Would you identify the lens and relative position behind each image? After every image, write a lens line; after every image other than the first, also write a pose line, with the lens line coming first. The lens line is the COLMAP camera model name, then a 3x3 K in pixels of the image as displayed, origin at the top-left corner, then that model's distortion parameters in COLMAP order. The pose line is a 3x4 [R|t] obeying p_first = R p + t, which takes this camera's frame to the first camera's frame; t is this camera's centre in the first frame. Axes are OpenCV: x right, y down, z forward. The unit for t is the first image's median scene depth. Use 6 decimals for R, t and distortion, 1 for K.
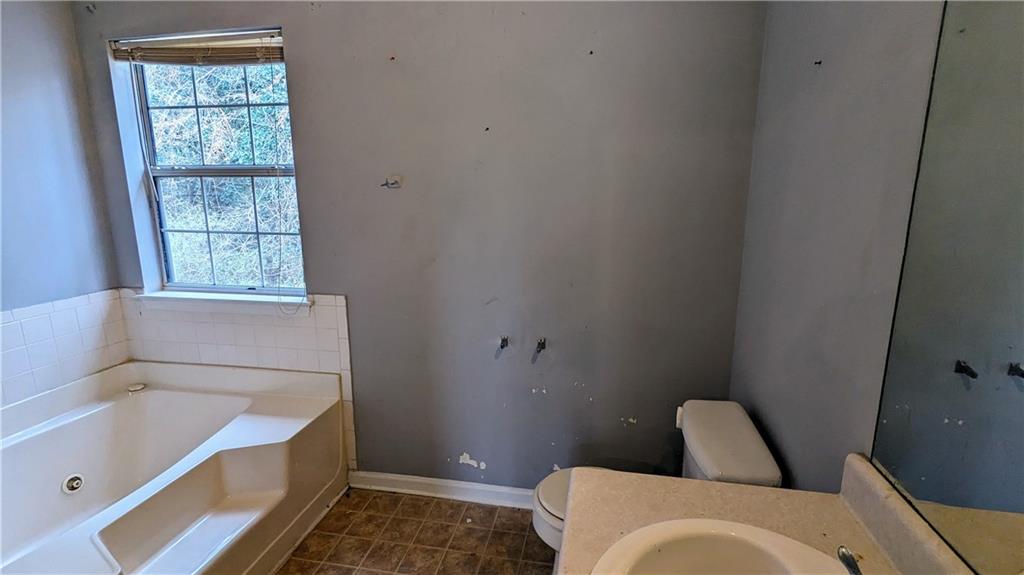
lens RADIAL K [[482.9, 0, 516.6], [0, 482.9, 290.9], [0, 0, 1]] dist [-0.000044, 0.000182]
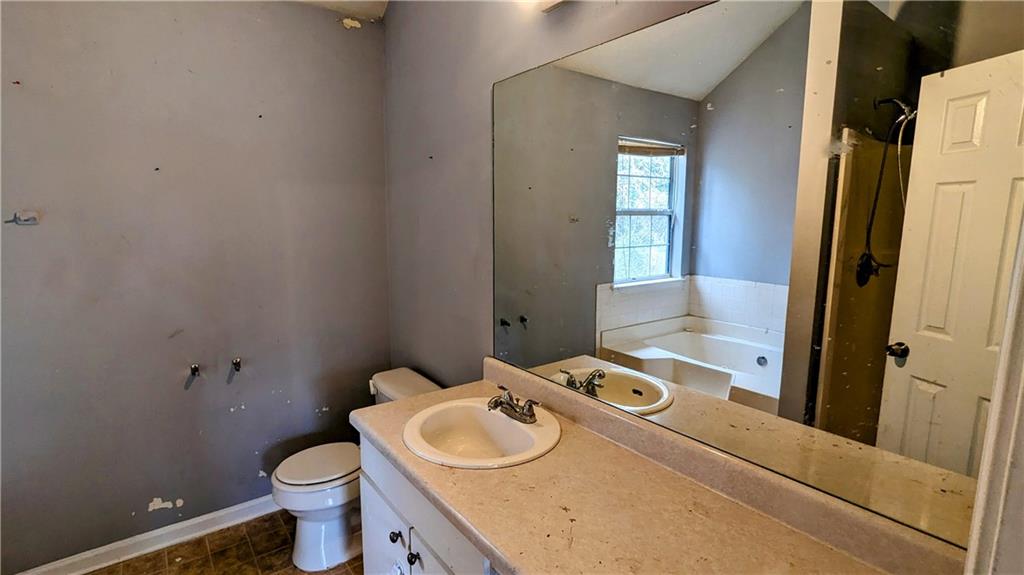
lens RADIAL K [[482.9, 0, 516.6], [0, 482.9, 290.9], [0, 0, 1]] dist [-0.000044, 0.000182]
pose [[0.662103, -0.106185, 0.741852, -0.328131], [0.147652, 0.988991, 0.009779, 0.028422], [-0.734724, 0.103061, 0.670492, -0.230031]]
